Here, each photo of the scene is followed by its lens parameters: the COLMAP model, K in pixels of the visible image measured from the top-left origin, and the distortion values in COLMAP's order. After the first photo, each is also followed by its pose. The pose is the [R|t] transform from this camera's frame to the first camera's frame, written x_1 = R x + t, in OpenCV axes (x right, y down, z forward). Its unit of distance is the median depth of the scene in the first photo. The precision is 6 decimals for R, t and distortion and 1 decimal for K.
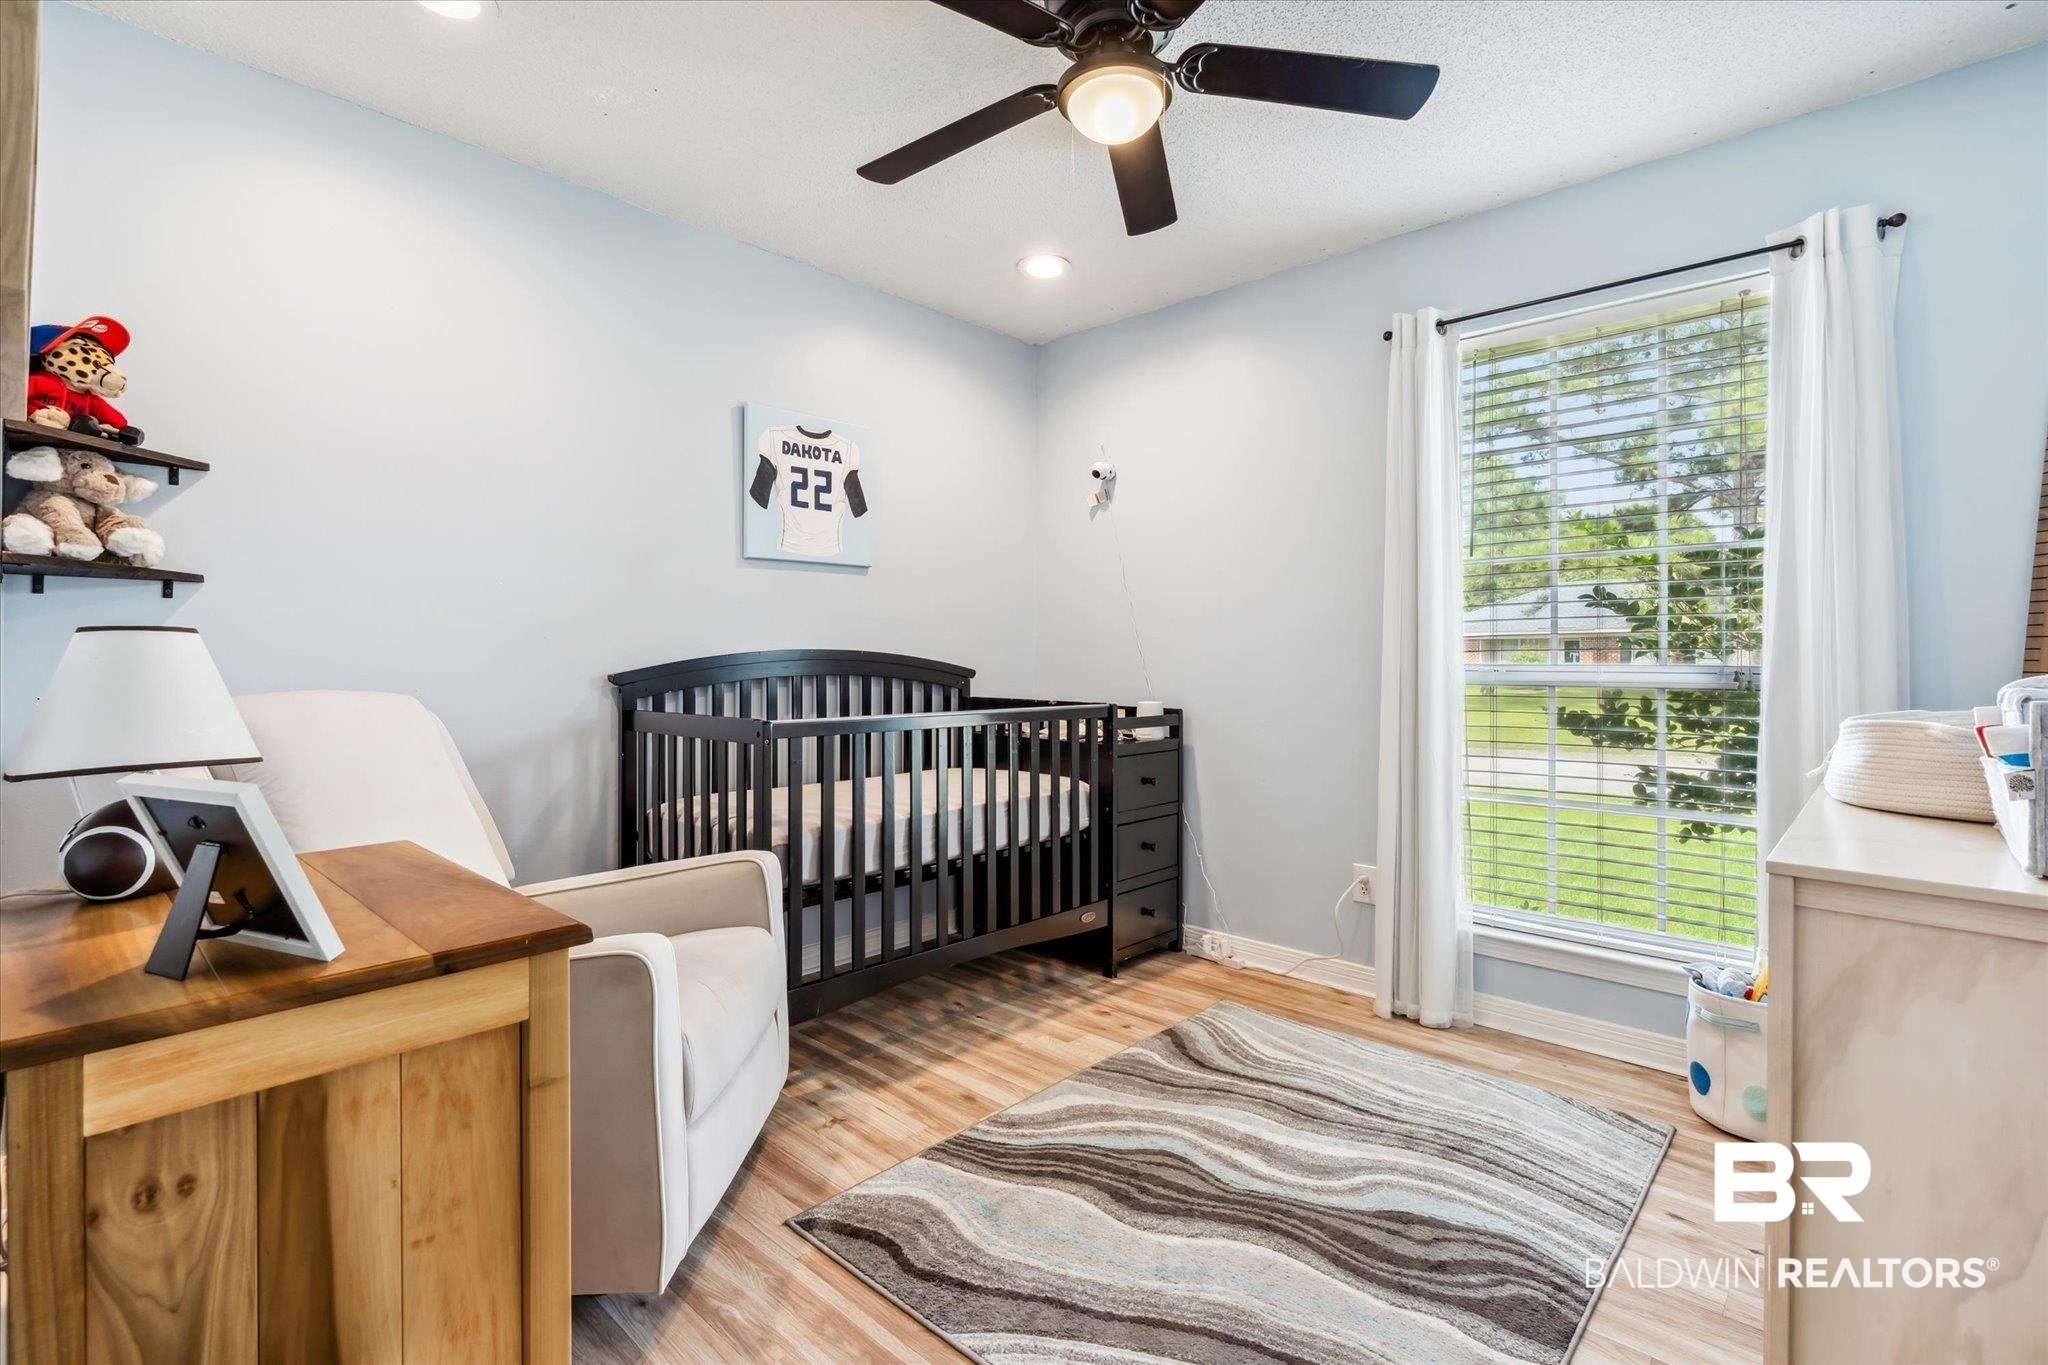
lens RADIAL K [[937.3, 0, 1029.8], [0, 937.3, 666.3], [0, 0, 1]] dist [-0.002794, -0.000045]
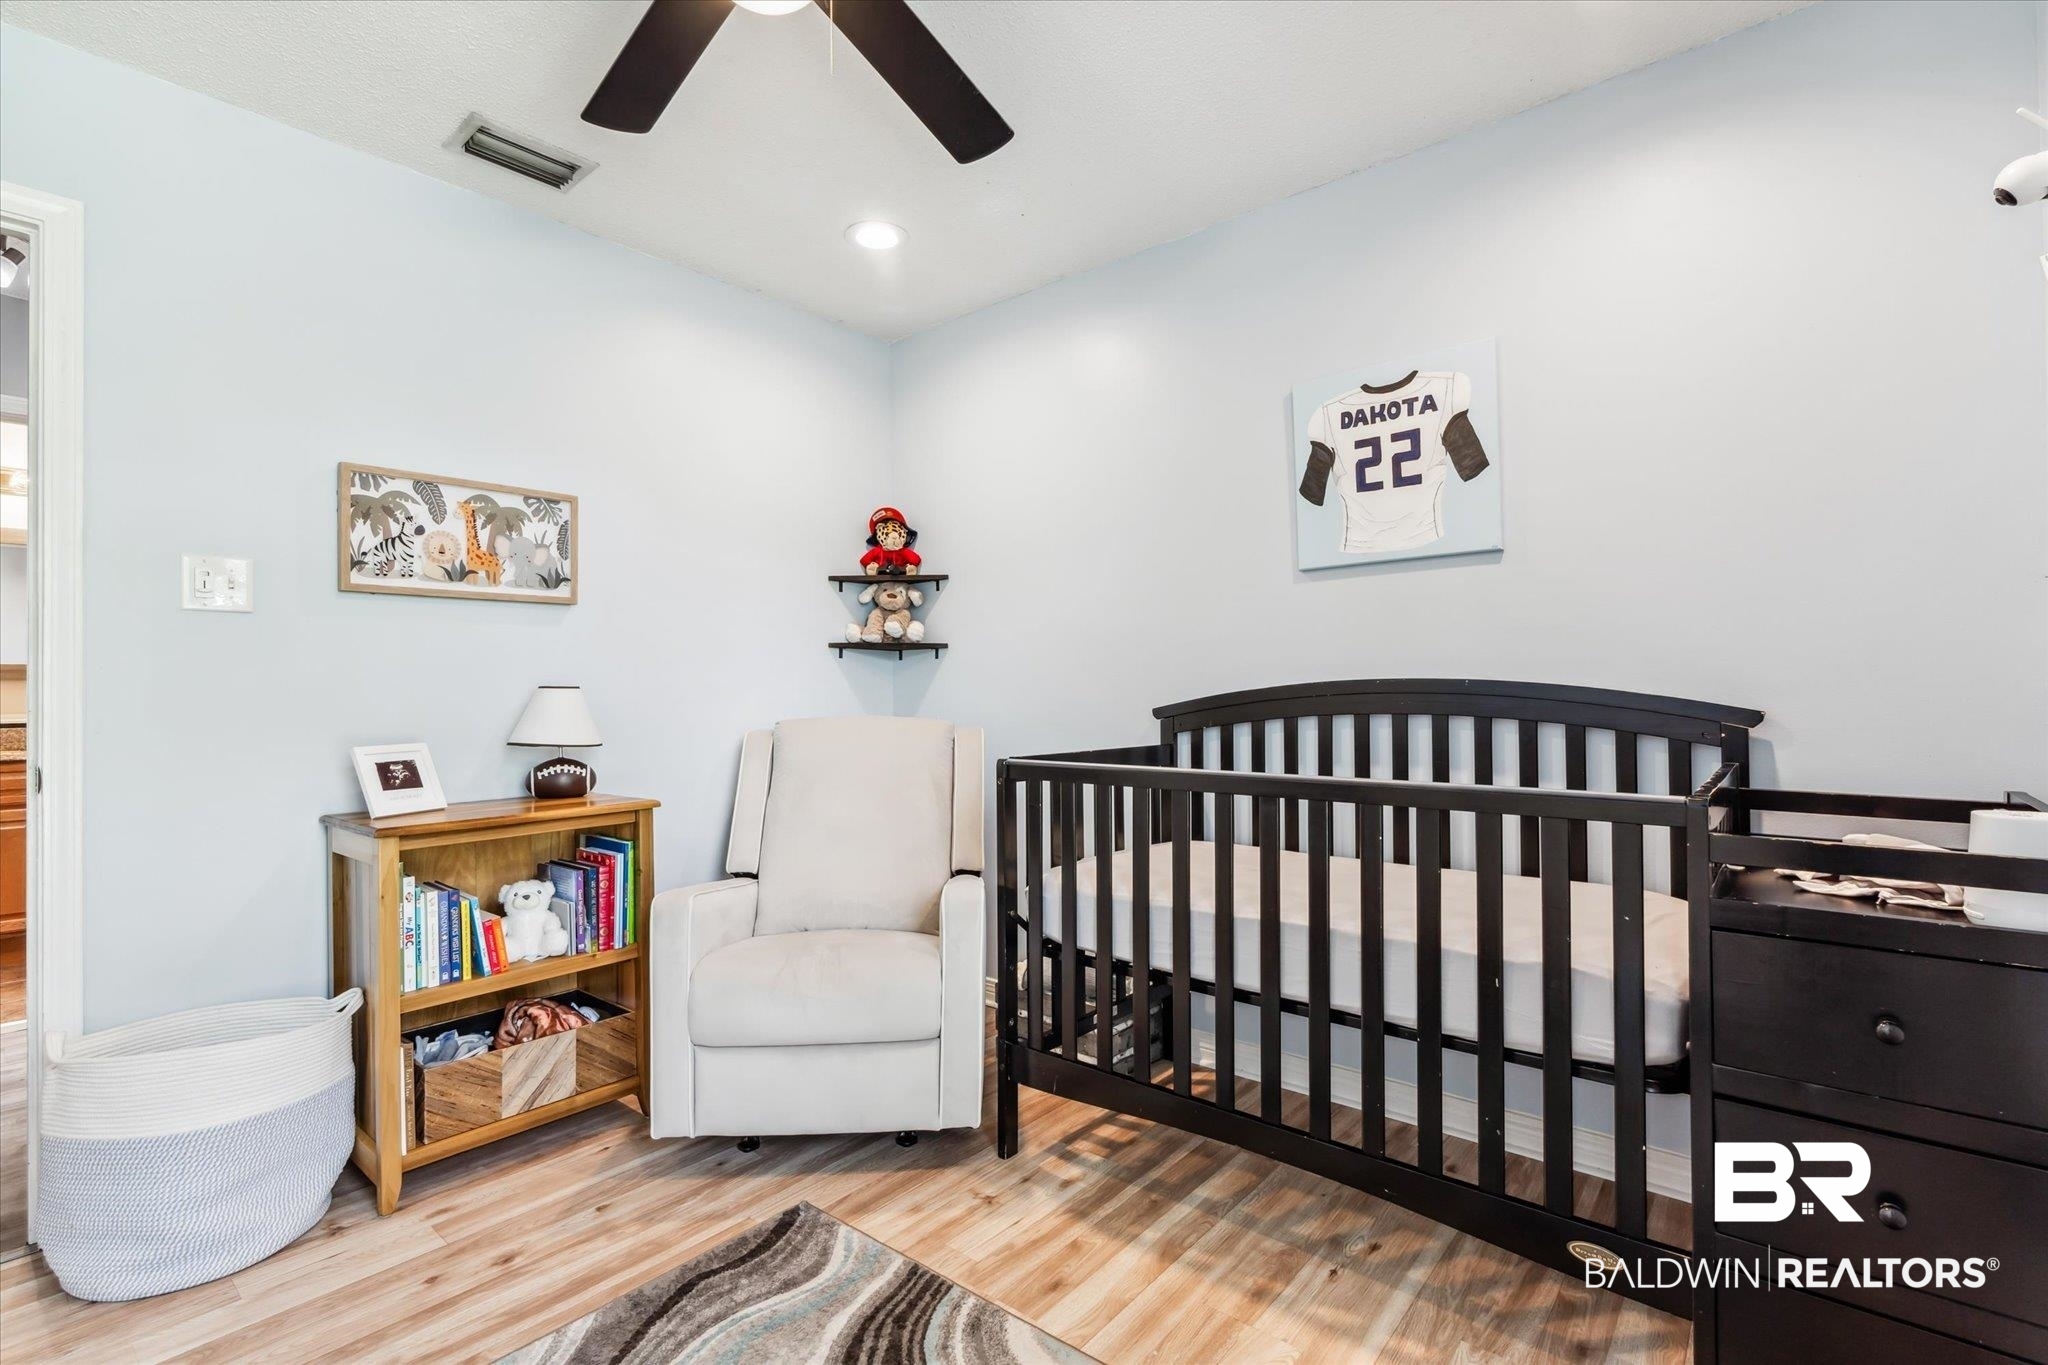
lens RADIAL K [[943.8, 0, 1024.0], [0, 943.8, 682.5], [0, 0, 1]] dist [-0.001348, 0.001139]
pose [[0.050466, -0.005071, -0.998713, 0.522883], [0.005811, 0.999972, -0.004783, -0.013819], [0.998709, -0.005562, 0.050494, 0.712930]]
